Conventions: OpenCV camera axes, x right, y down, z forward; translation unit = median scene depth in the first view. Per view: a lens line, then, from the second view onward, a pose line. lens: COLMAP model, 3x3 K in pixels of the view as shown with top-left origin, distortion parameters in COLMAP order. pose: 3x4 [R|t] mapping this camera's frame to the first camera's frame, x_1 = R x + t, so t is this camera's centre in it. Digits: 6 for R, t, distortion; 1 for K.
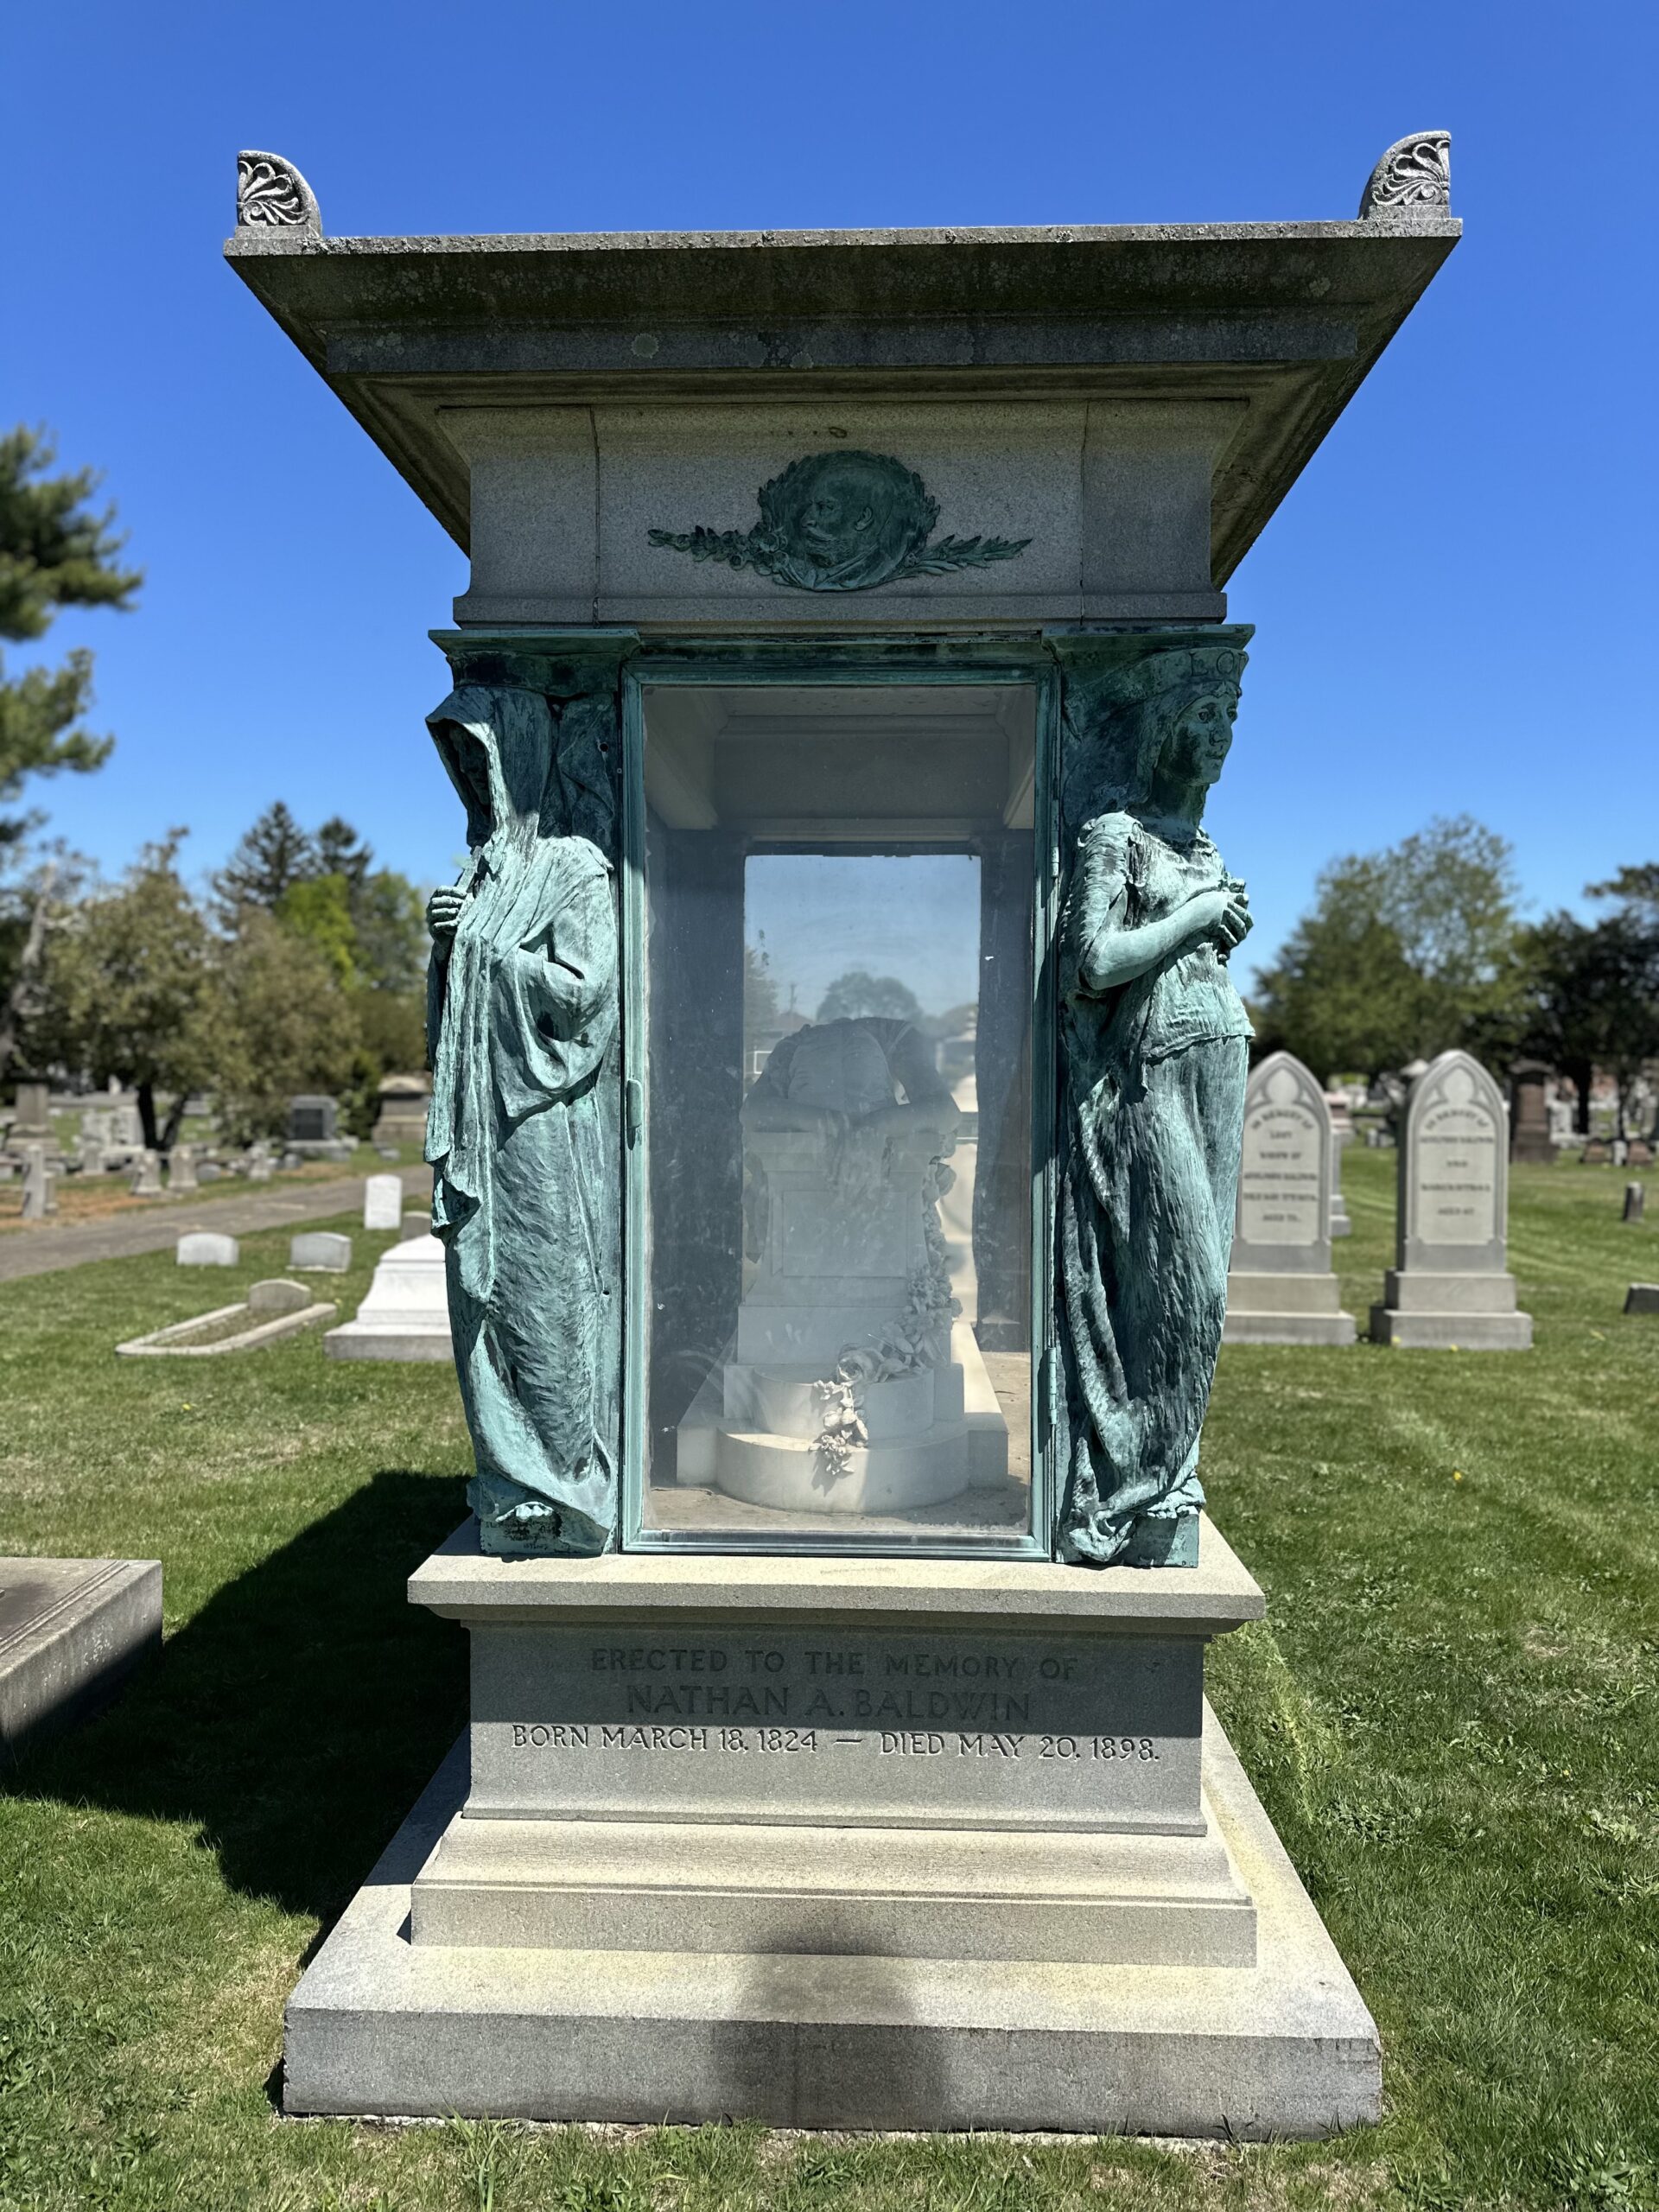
lens RADIAL K [[1575.1, 0, 827.0], [0, 1575.1, 1125.3], [0, 0, 1]] dist [0.008977, -0.000013]
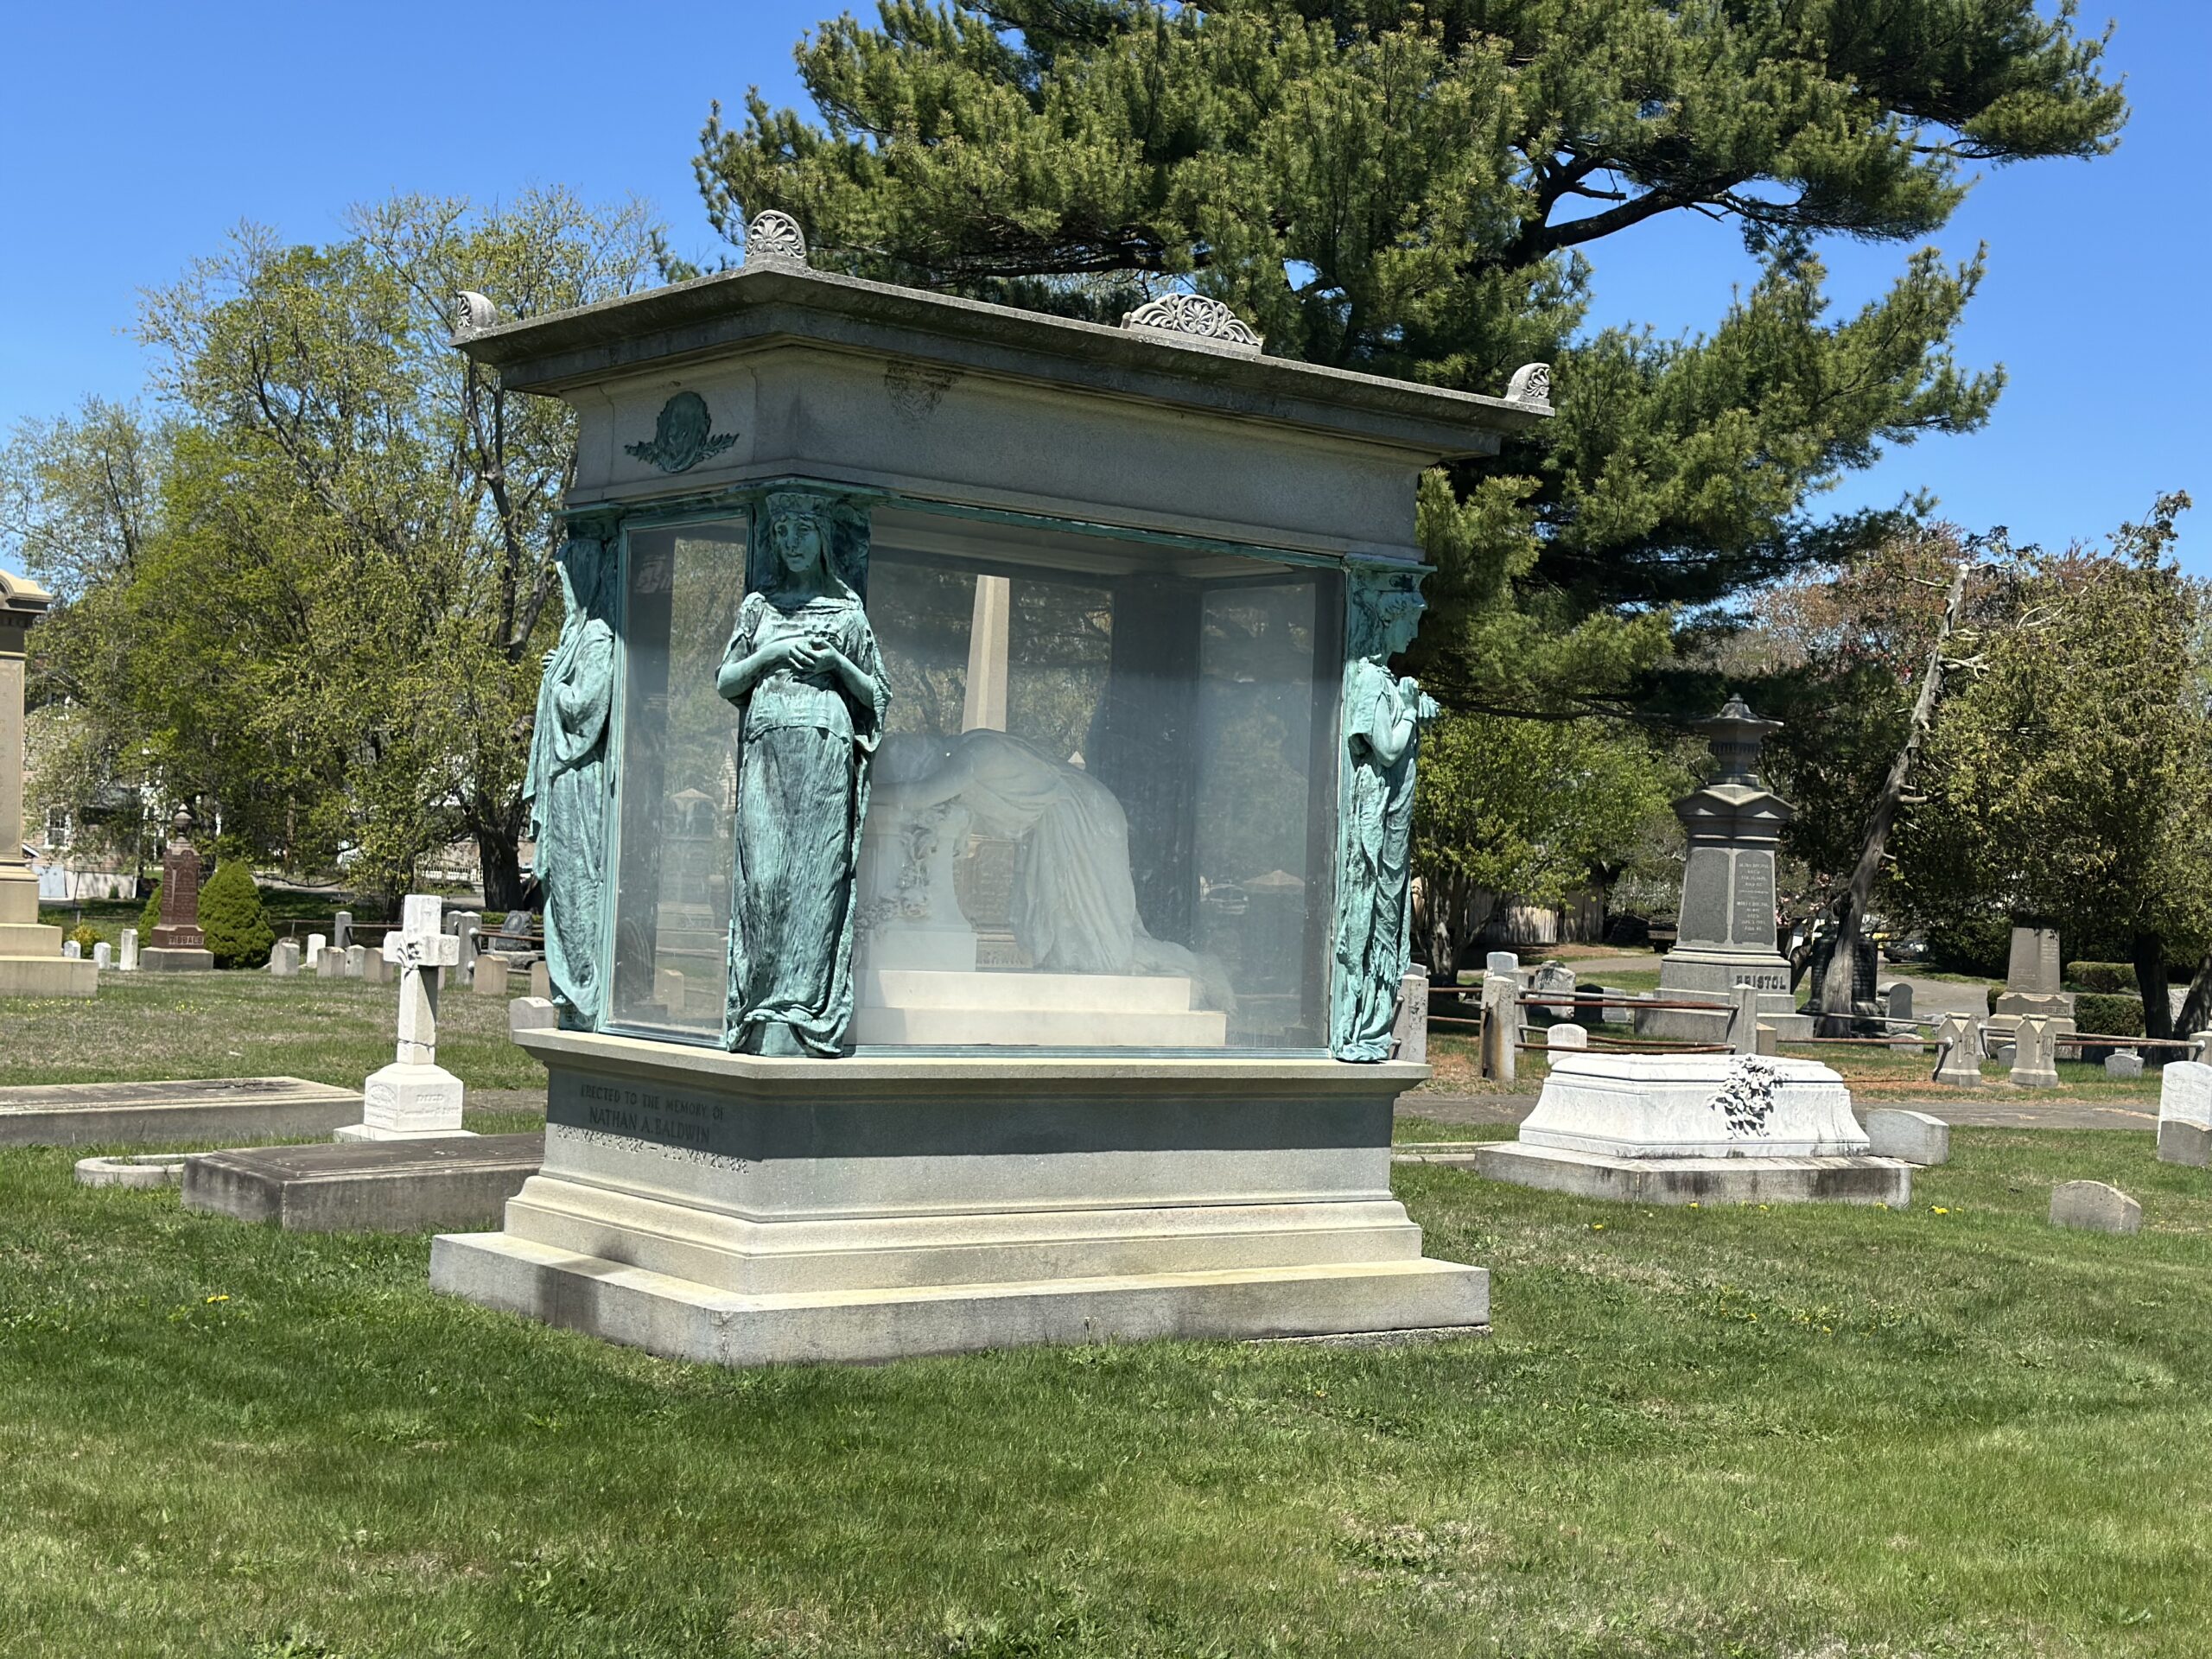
lens RADIAL K [[3119.0, 0, 1106.0], [0, 3119.0, 829.5], [0, 0, 1]] dist [-0.018666, 0.022380]
pose [[0.649112, 0.011386, -0.760608, 2.873993], [-0.064931, 0.997068, -0.040487, 0.156050], [0.757917, 0.075668, 0.647948, -0.813456]]
